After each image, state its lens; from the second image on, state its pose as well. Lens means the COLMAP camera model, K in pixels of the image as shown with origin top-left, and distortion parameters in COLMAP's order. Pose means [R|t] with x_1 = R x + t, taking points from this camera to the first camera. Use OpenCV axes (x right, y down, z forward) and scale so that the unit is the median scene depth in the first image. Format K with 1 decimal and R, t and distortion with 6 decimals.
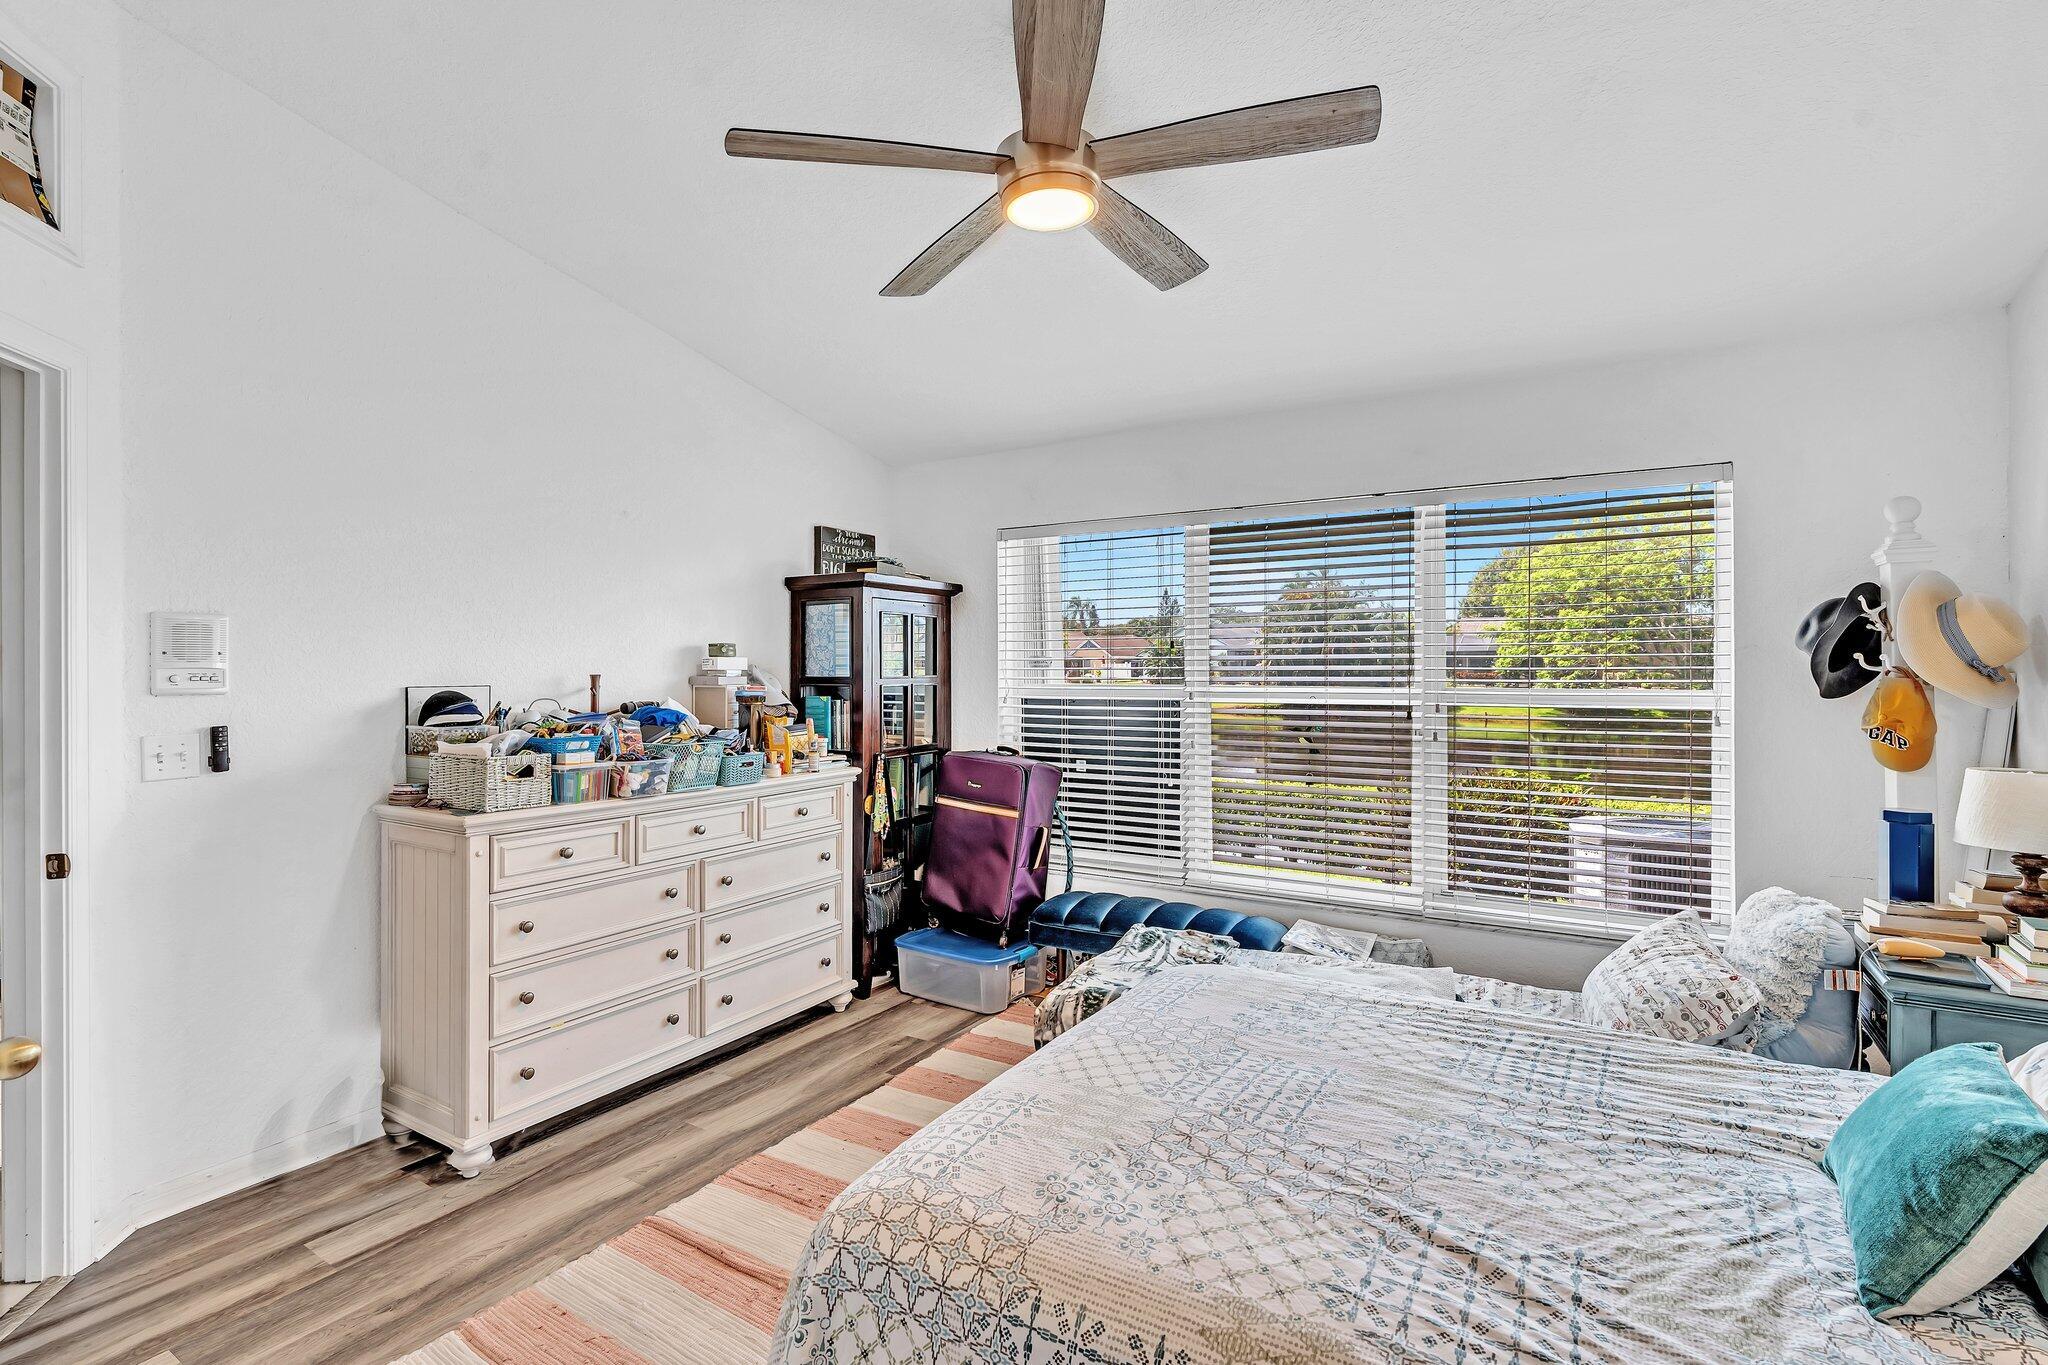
lens RADIAL K [[966.2, 0, 1014.0], [0, 966.2, 679.4], [0, 0, 1]] dist [-0.011870, 0.004873]
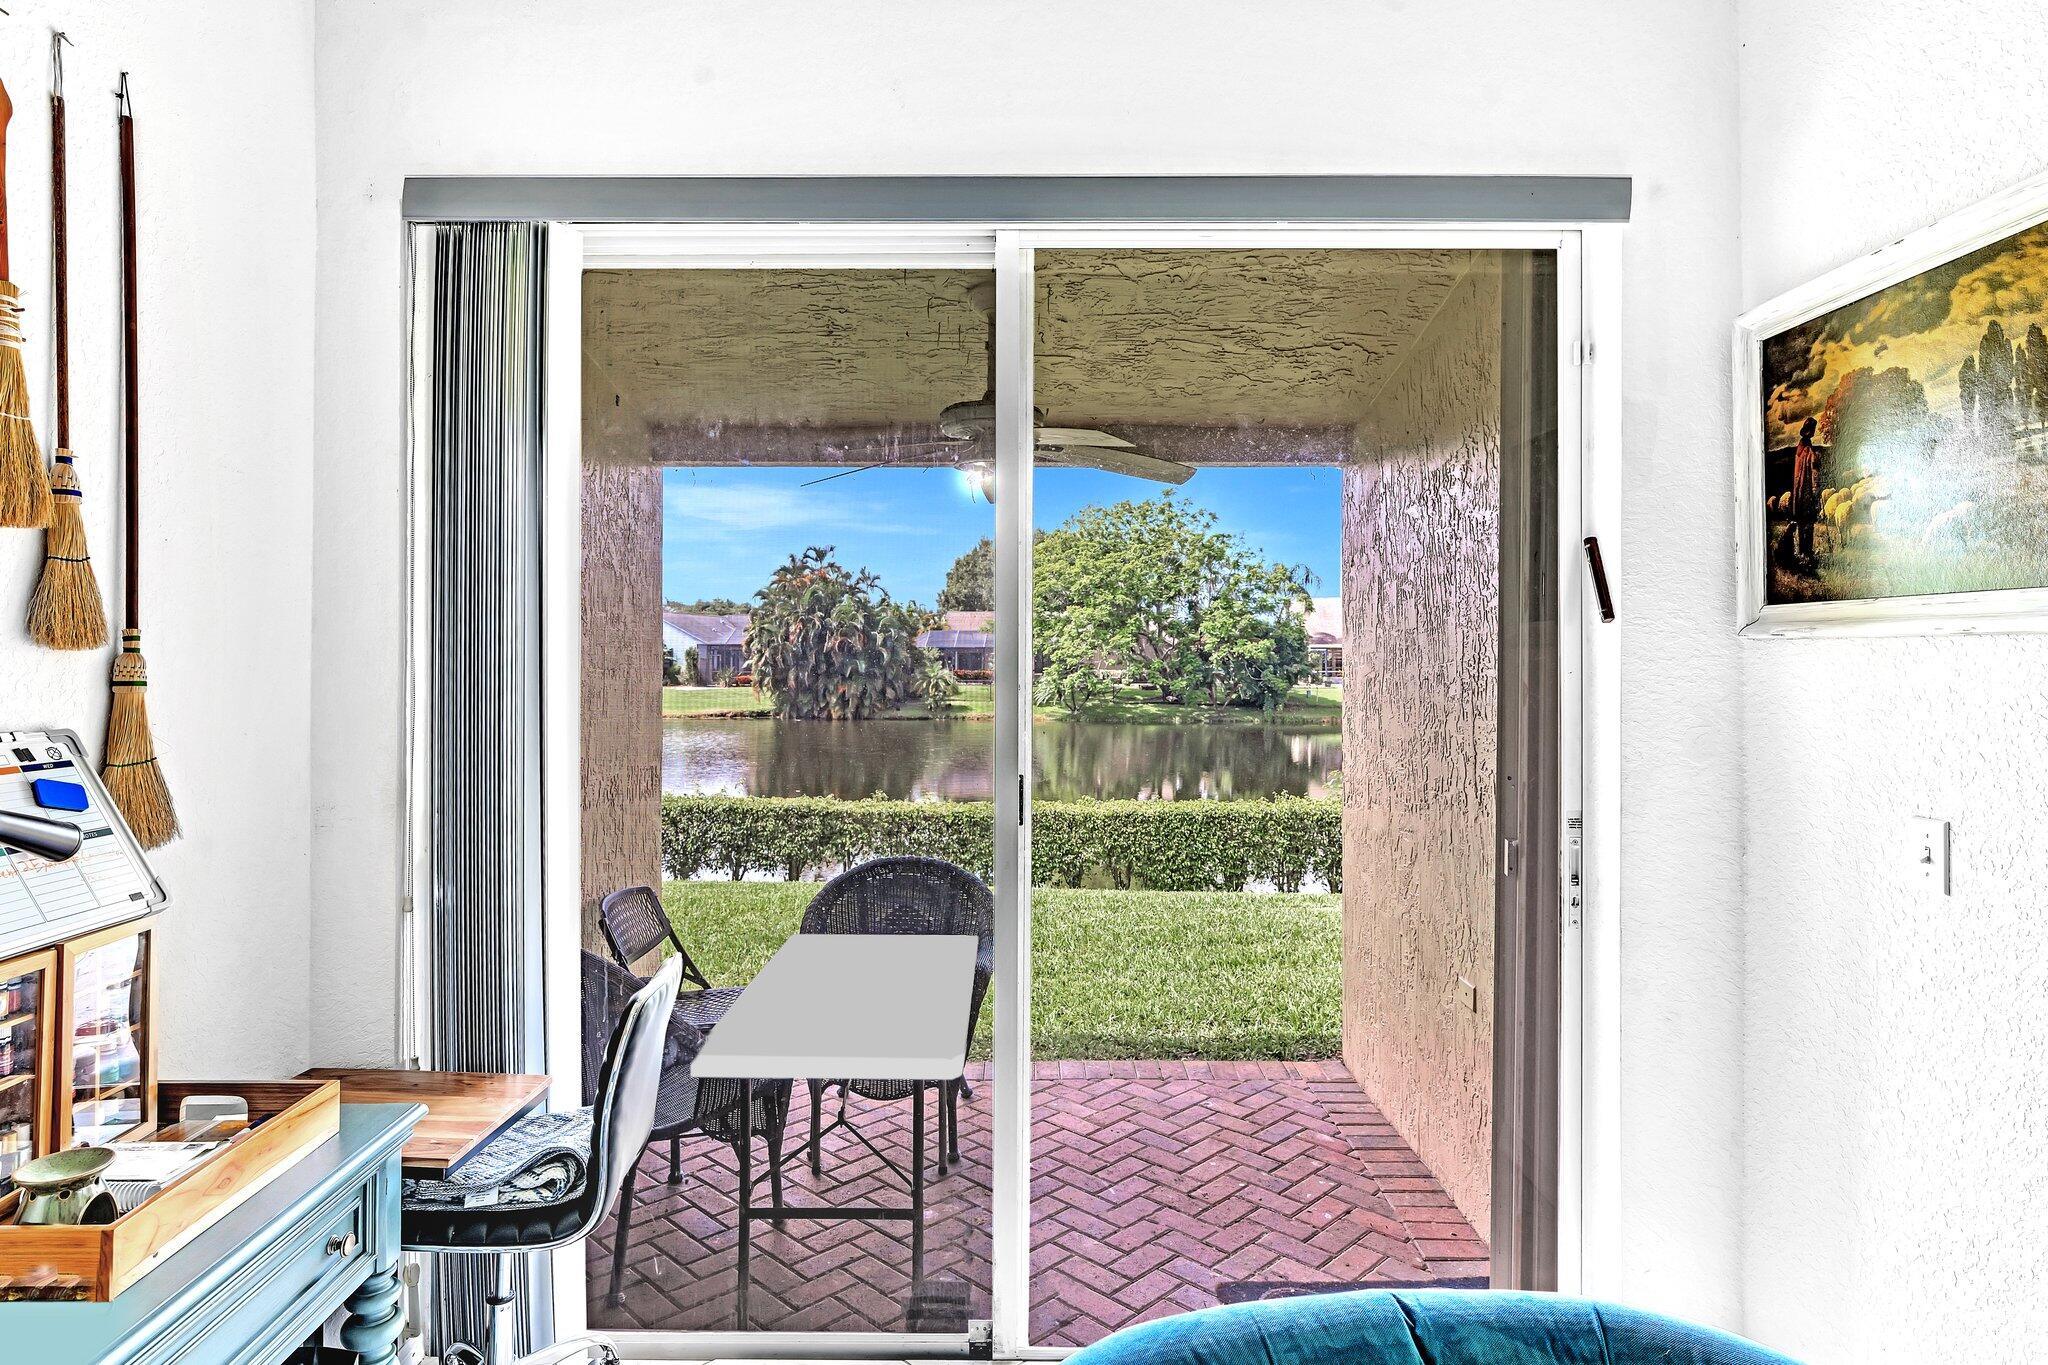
lens RADIAL K [[1142.0, 0, 1020.9], [0, 1142.0, 661.4], [0, 0, 1]] dist [-0.003351, -0.000542]
pose [[0.847550, 0.002079, 0.530712, -1.170683], [0.005133, 0.999913, -0.012113, -0.027352], [-0.530691, 0.012991, 0.847466, 0.543375]]
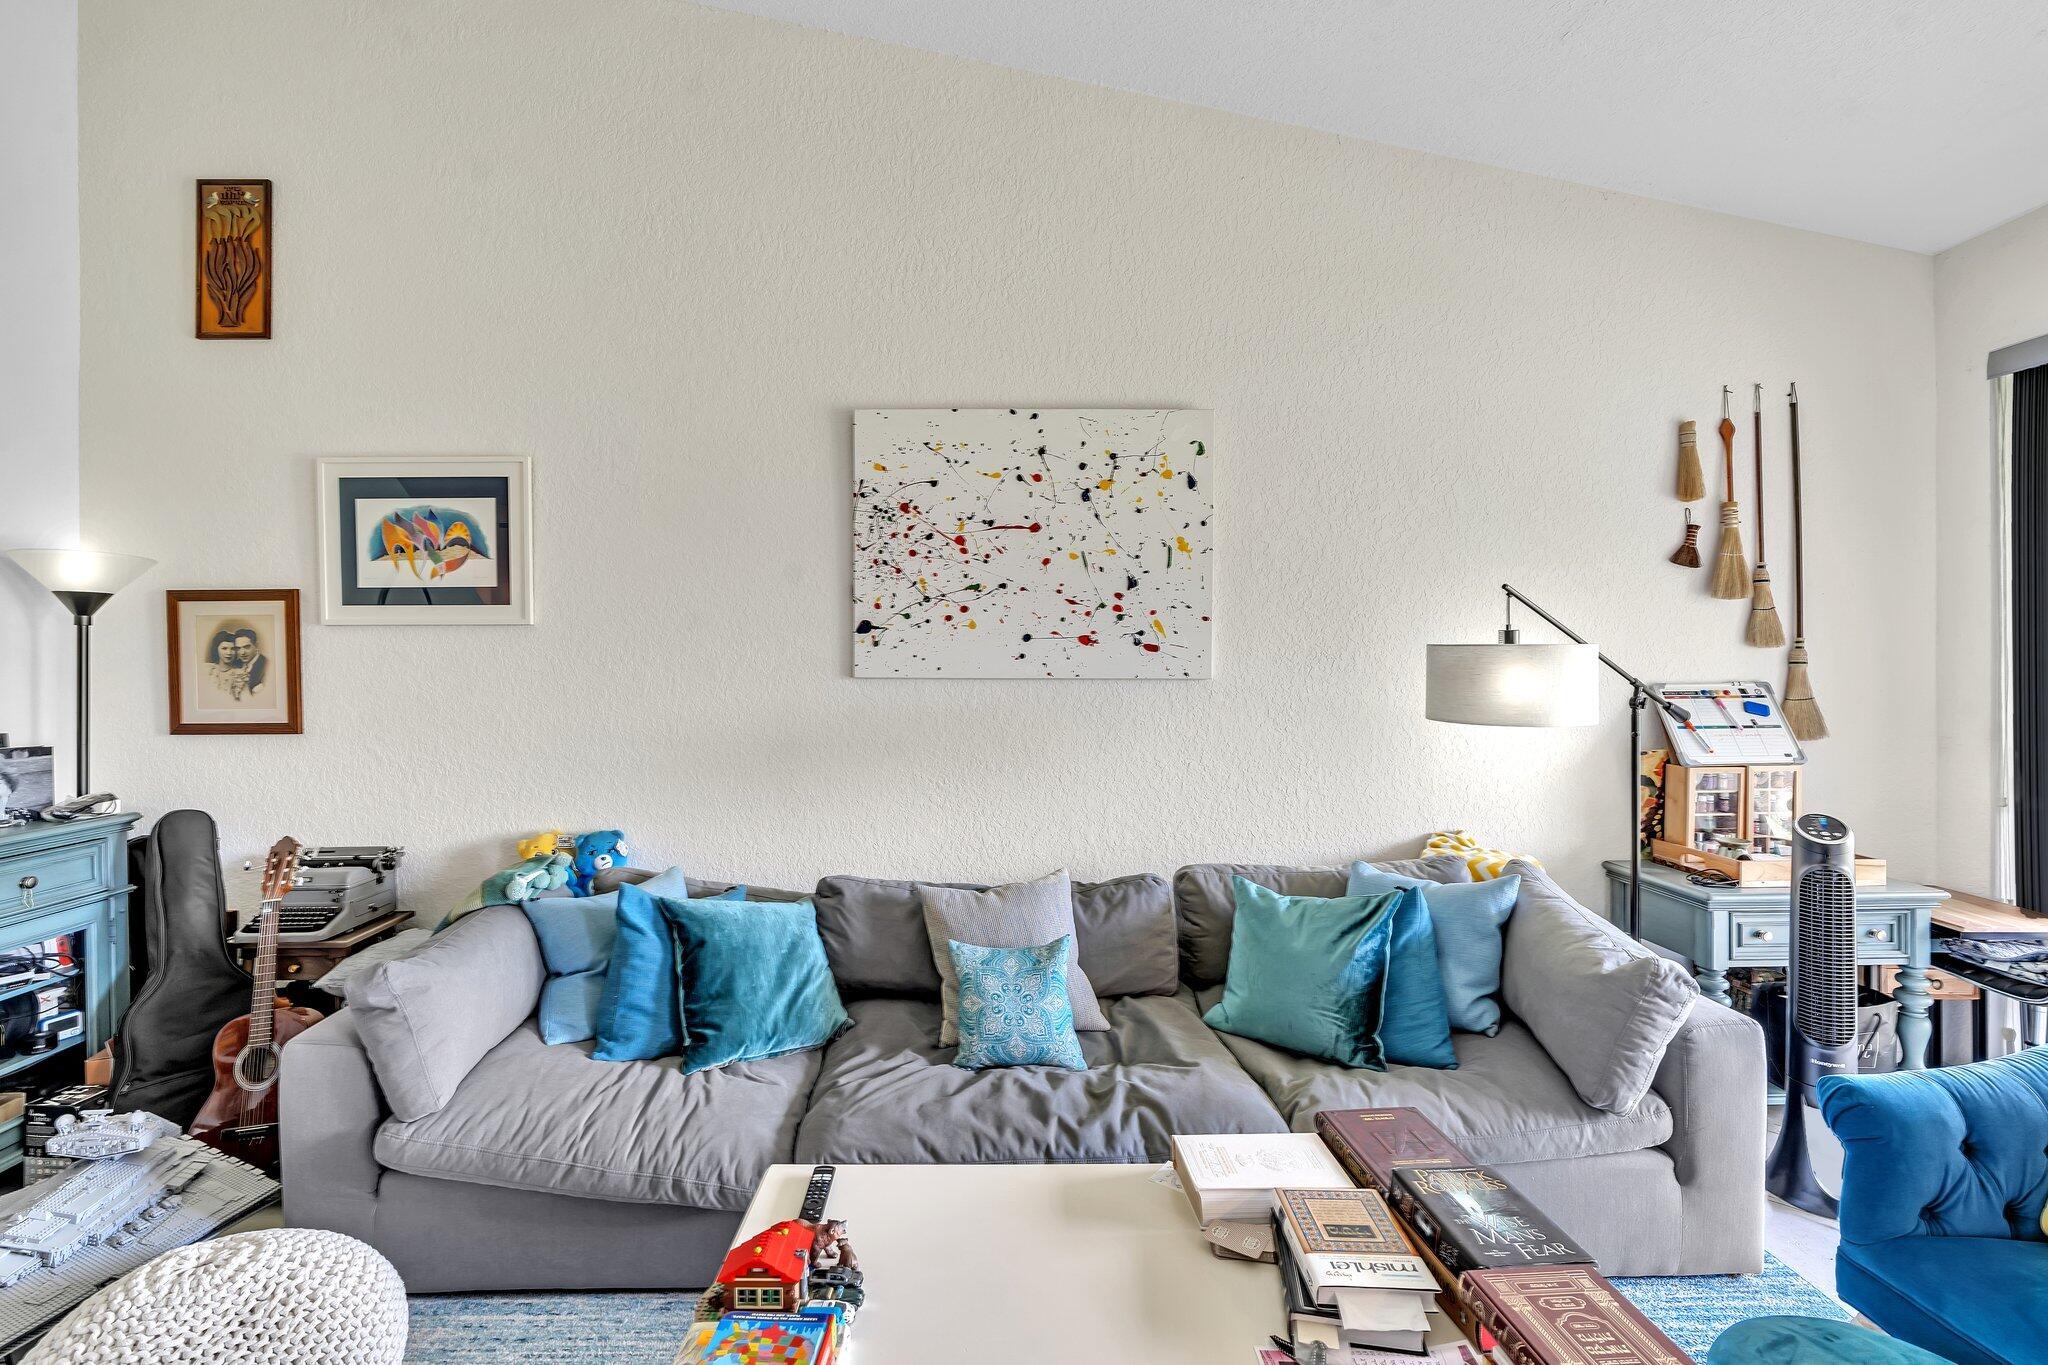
lens RADIAL K [[890.3, 0, 1020.7], [0, 890.3, 671.0], [0, 0, 1]] dist [-0.007349, 0.001471]
pose [[0.524567, -0.001064, -0.851369, -0.897522], [-0.004795, 0.999980, -0.004204, -0.009987], [0.851356, 0.006288, 0.524551, 0.083032]]
